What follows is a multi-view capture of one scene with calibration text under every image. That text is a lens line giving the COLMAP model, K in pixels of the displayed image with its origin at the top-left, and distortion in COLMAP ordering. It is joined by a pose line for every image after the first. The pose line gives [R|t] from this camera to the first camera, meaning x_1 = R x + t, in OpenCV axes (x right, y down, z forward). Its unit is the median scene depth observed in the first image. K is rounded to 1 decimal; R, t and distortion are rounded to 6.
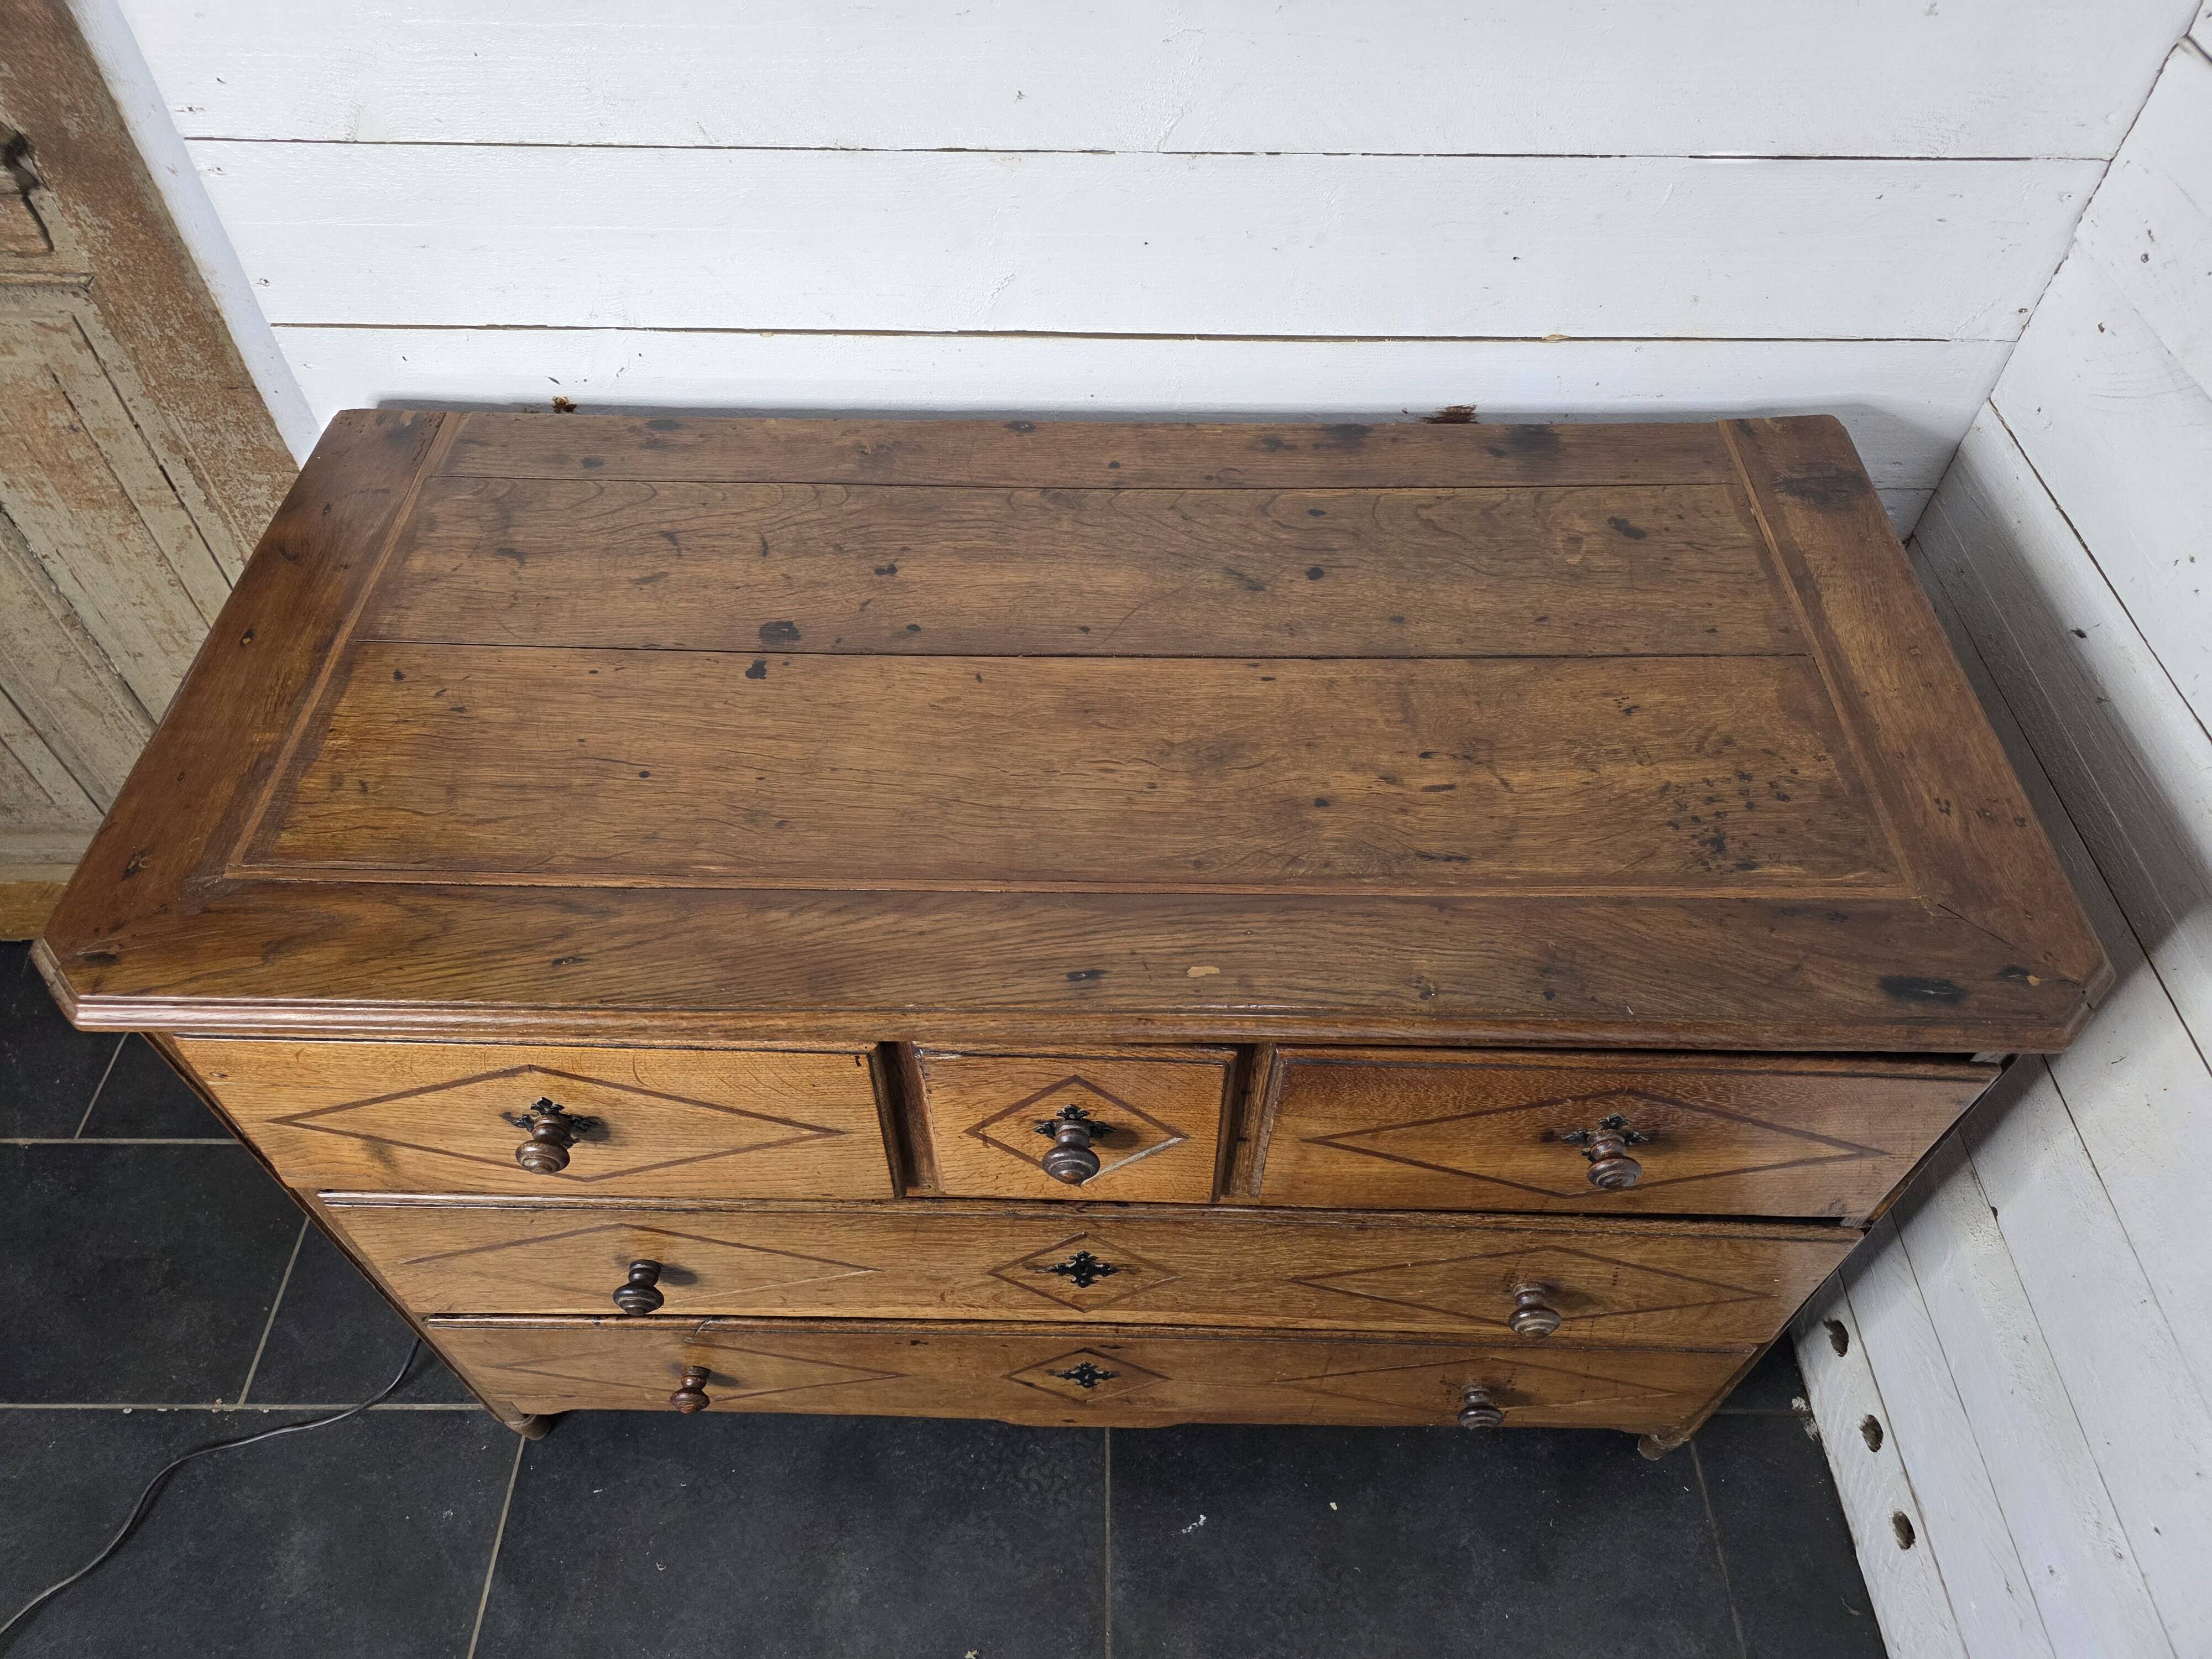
lens RADIAL K [[1518.3, 0, 1090.3], [0, 1518.3, 837.9], [0, 0, 1]] dist [0.043306, -0.039874]
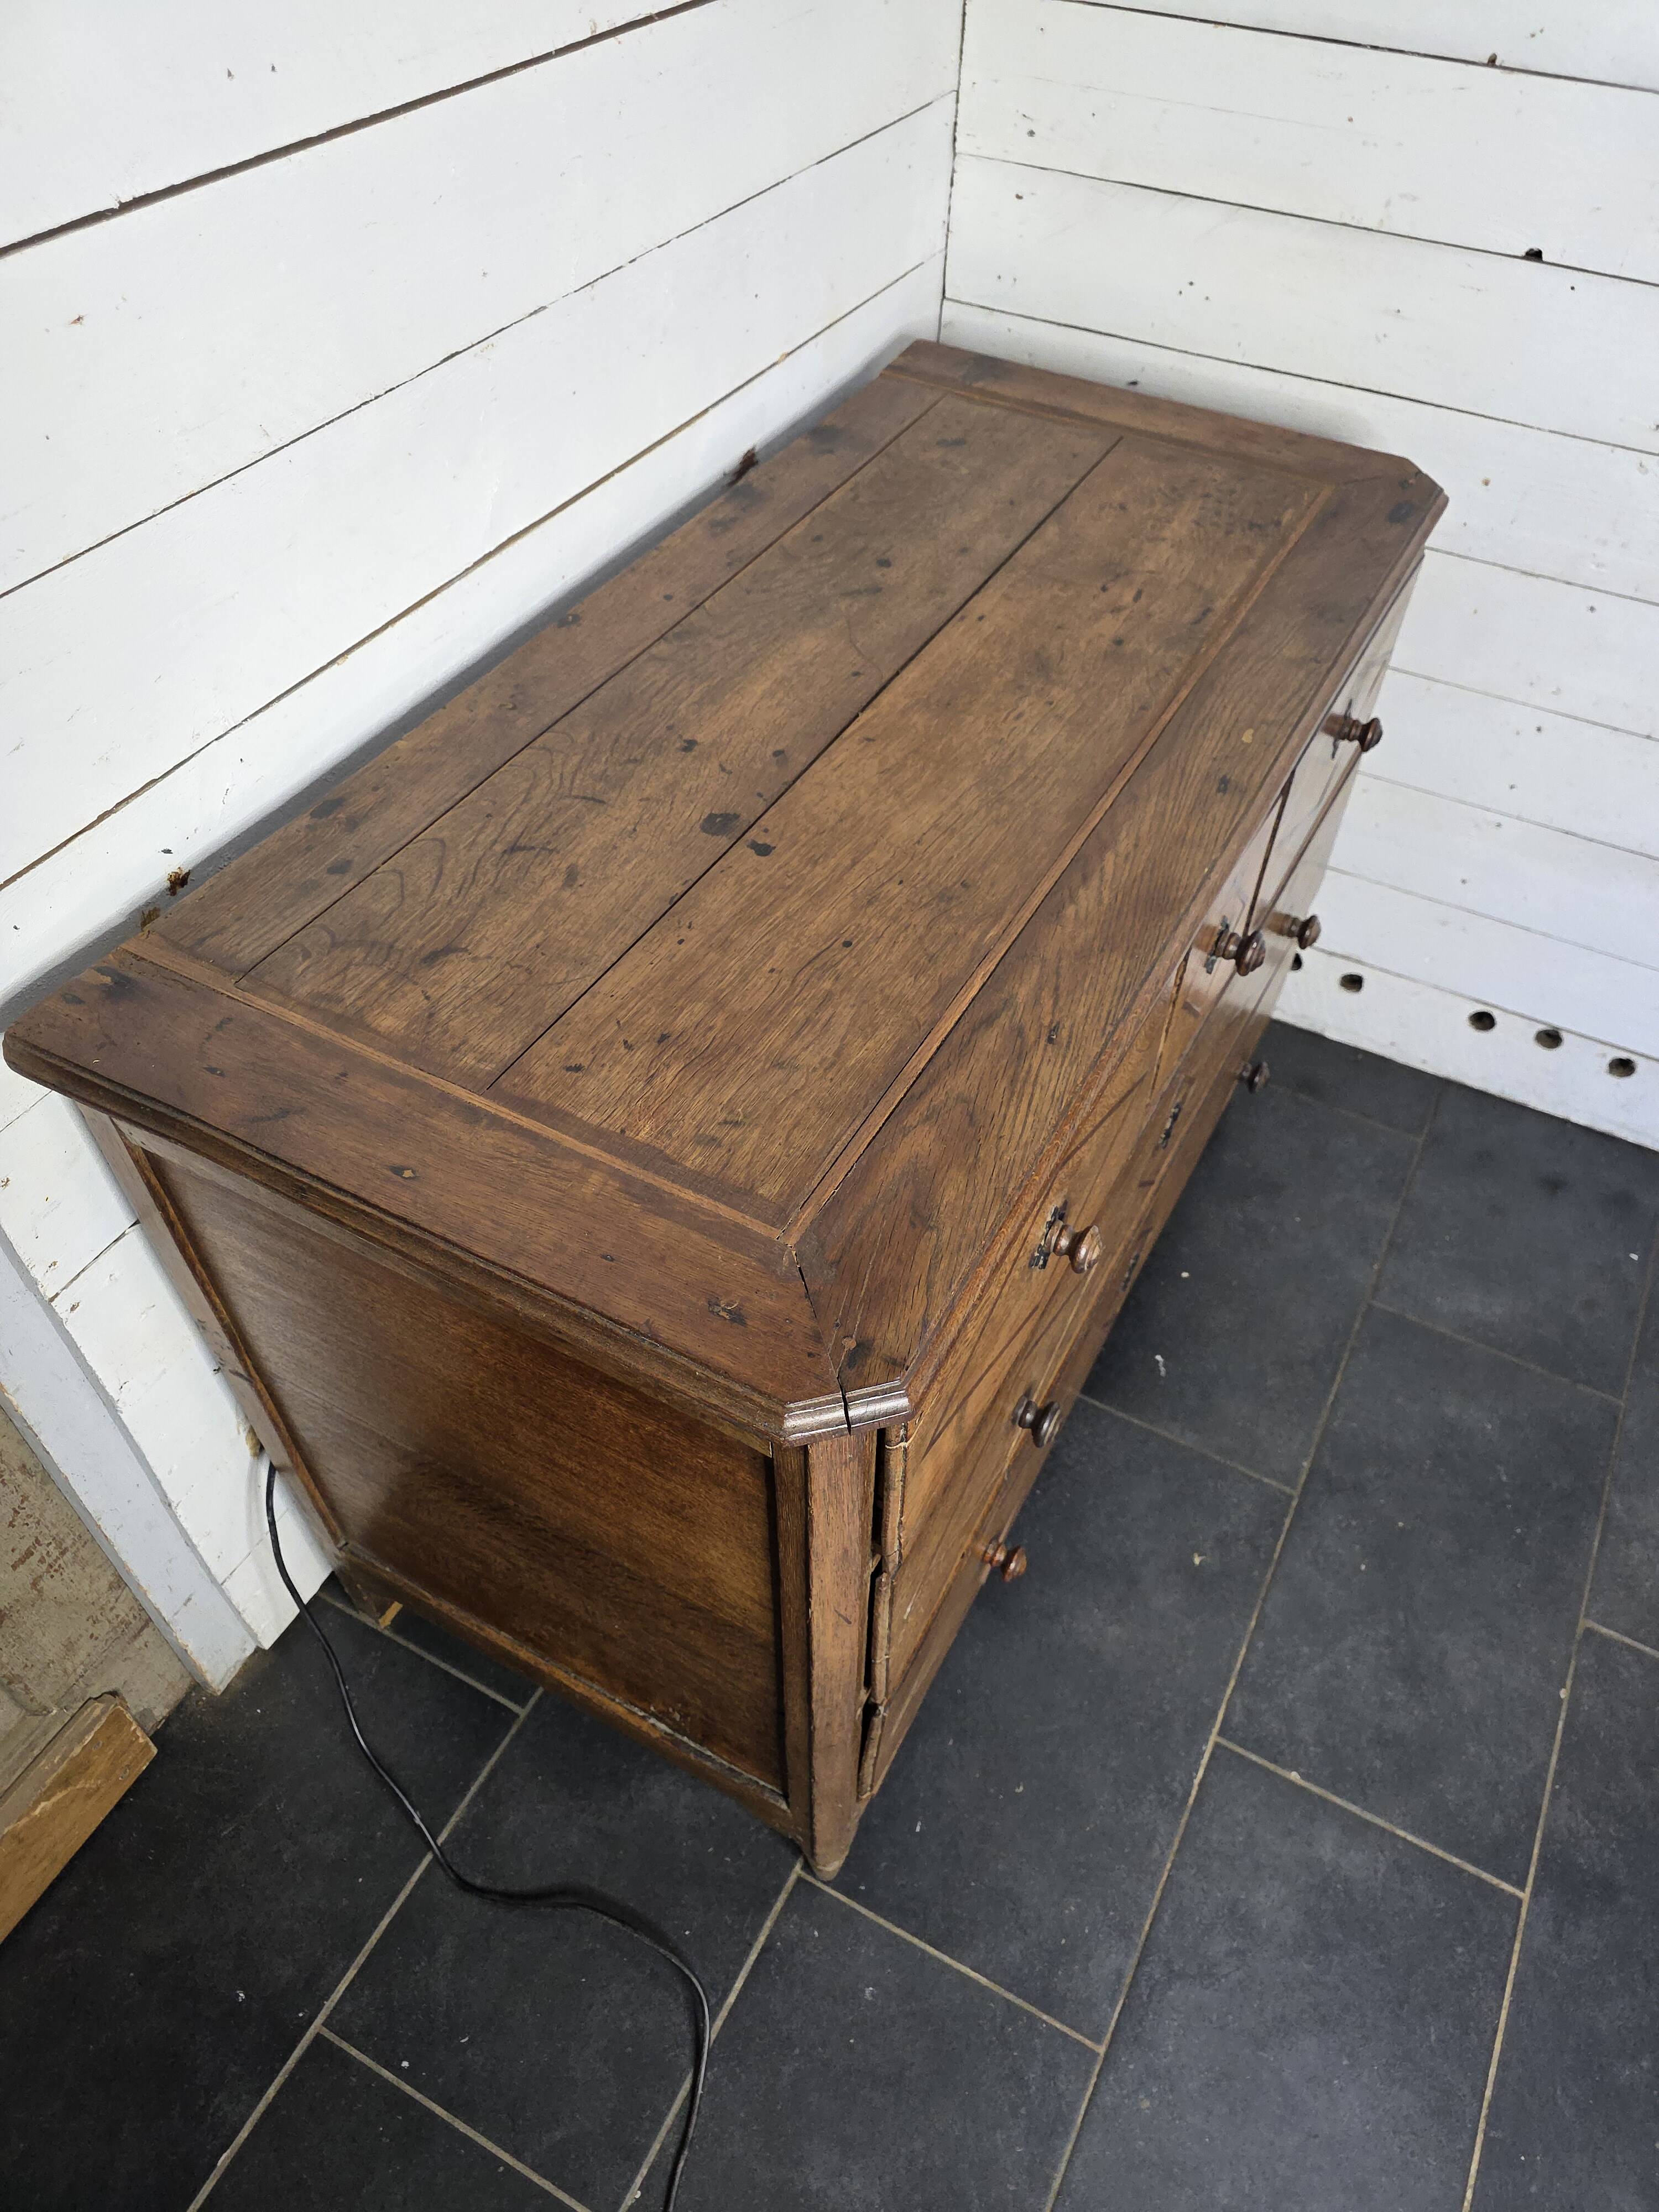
lens RADIAL K [[1518.3, 0, 860.0], [0, 1518.3, 1127.1], [0, 0, 1]] dist [0.043306, -0.039874]
pose [[0.451126, -0.649380, 0.612202, -0.816180], [0.667505, 0.700838, 0.251520, -0.170310], [-0.592386, 0.295181, 0.749631, 0.250675]]
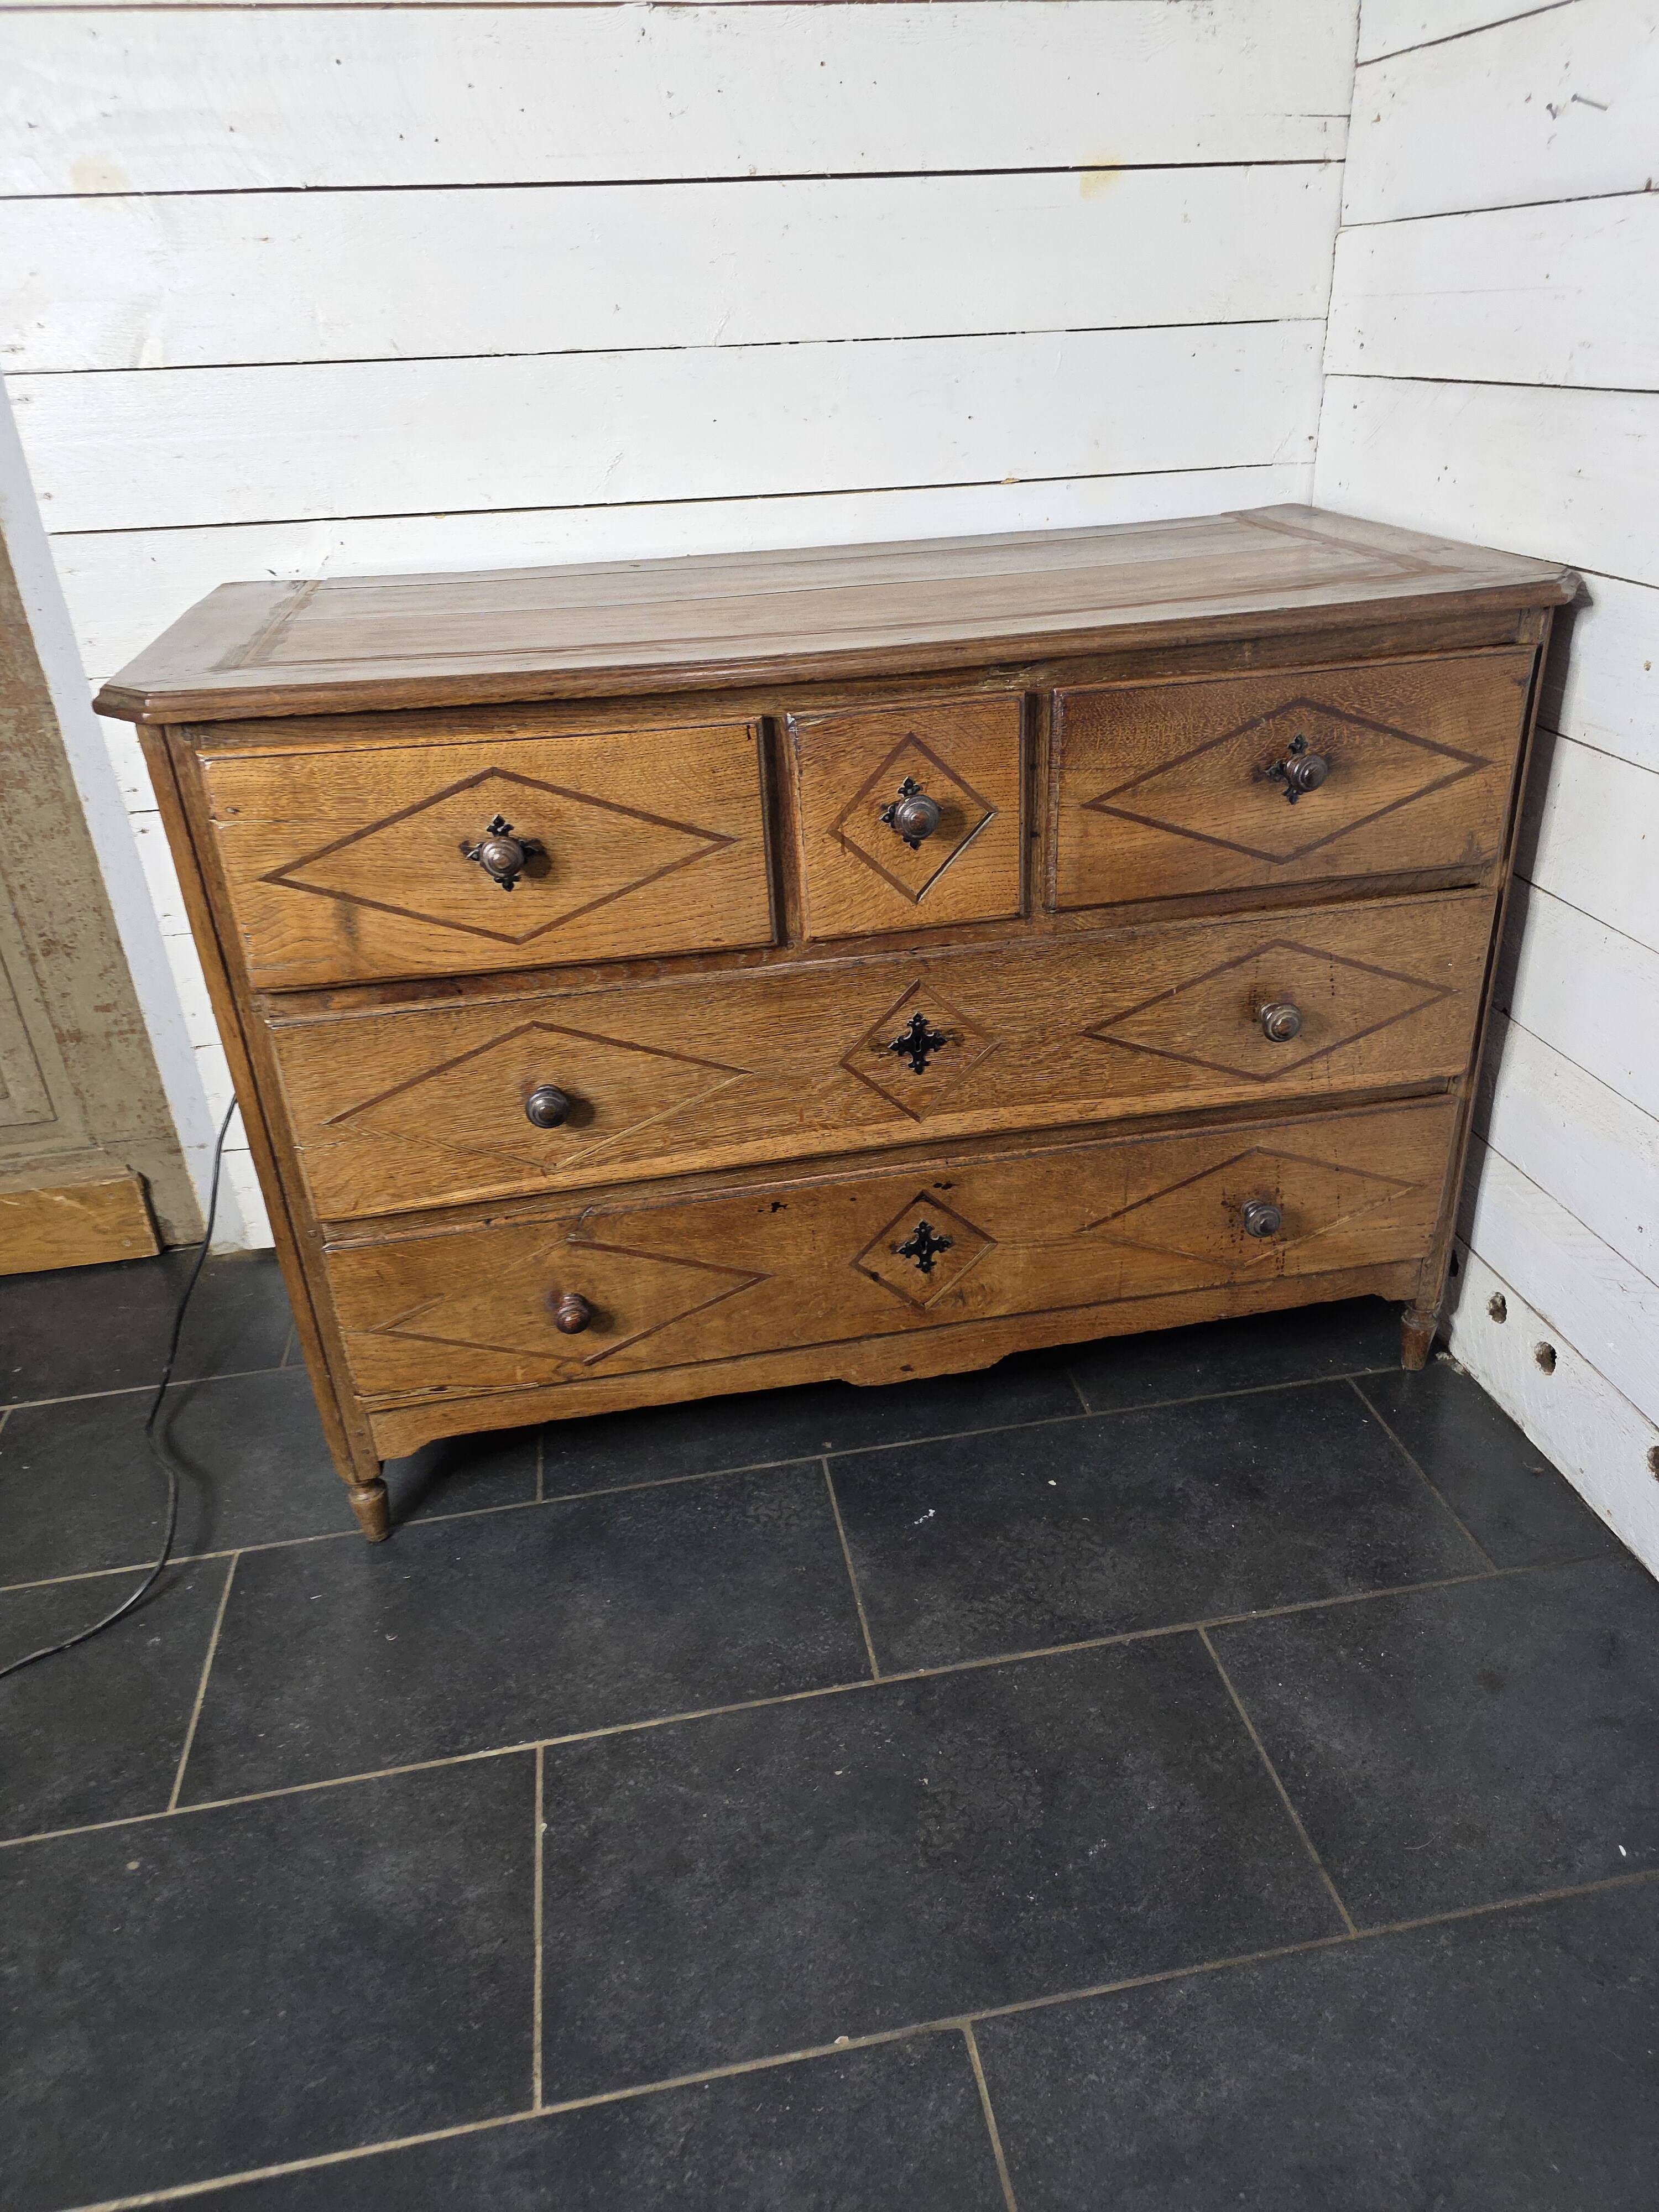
lens RADIAL K [[1518.3, 0, 826.2], [0, 1518.3, 1092.2], [0, 0, 1]] dist [0.043306, -0.039874]
pose [[0.977127, -0.130423, 0.167969, -0.273452], [0.186279, 0.905952, -0.380199, 0.736289], [-0.102585, 0.402791, 0.909525, -0.056739]]
